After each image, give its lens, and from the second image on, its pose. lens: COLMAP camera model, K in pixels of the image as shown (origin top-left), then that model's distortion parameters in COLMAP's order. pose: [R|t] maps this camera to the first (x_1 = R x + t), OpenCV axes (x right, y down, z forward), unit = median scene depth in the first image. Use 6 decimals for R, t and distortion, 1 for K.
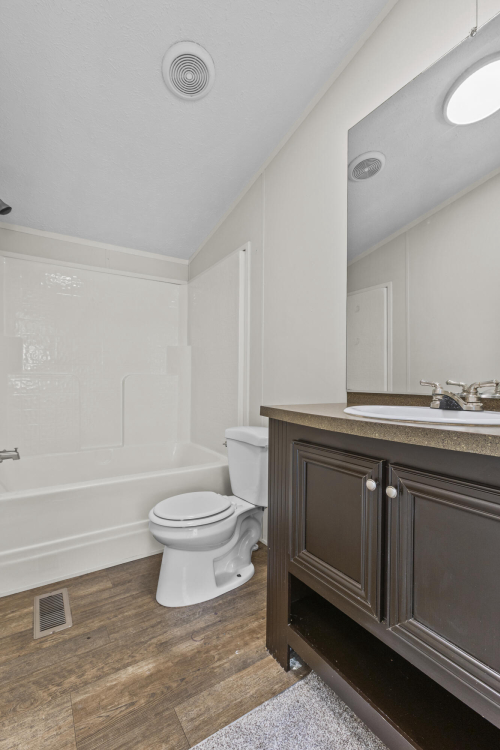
lens RADIAL K [[342.9, 0, 250.1], [0, 342.9, 374.2], [0, 0, 1]] dist [-0.007626, 0.005922]
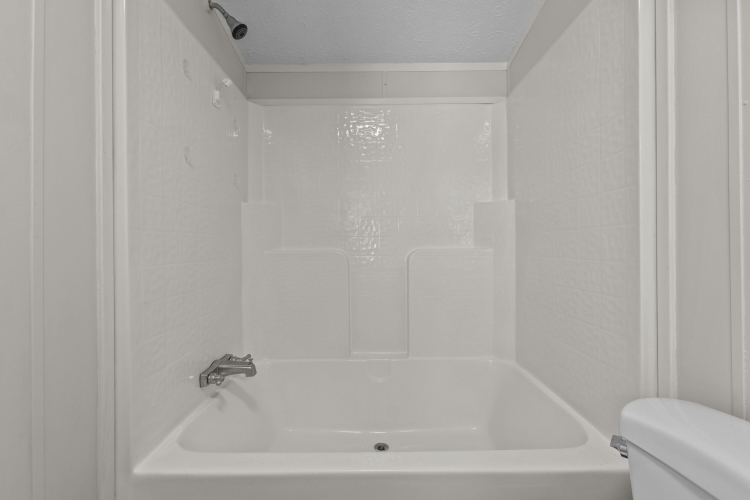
lens RADIAL K [[342.9, 0, 368.7], [0, 342.9, 247.4], [0, 0, 1]] dist [-0.007626, 0.005922]
pose [[0.839171, -0.012944, -0.543713, -0.125903], [0.021208, 0.999735, 0.008932, -0.019026], [0.543454, -0.019026, 0.839224, 0.731252]]
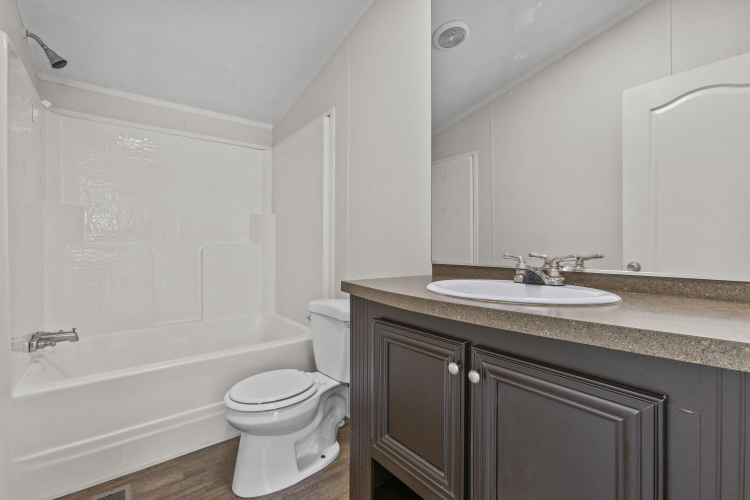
lens RADIAL K [[342.9, 0, 373.9], [0, 342.9, 240.1], [0, 0, 1]] dist [-0.007626, 0.005922]
pose [[0.995472, -0.005432, 0.094896, 0.022629], [0.005511, 0.999985, -0.000564, -0.015074], [-0.094892, 0.001085, 0.995487, 0.038792]]
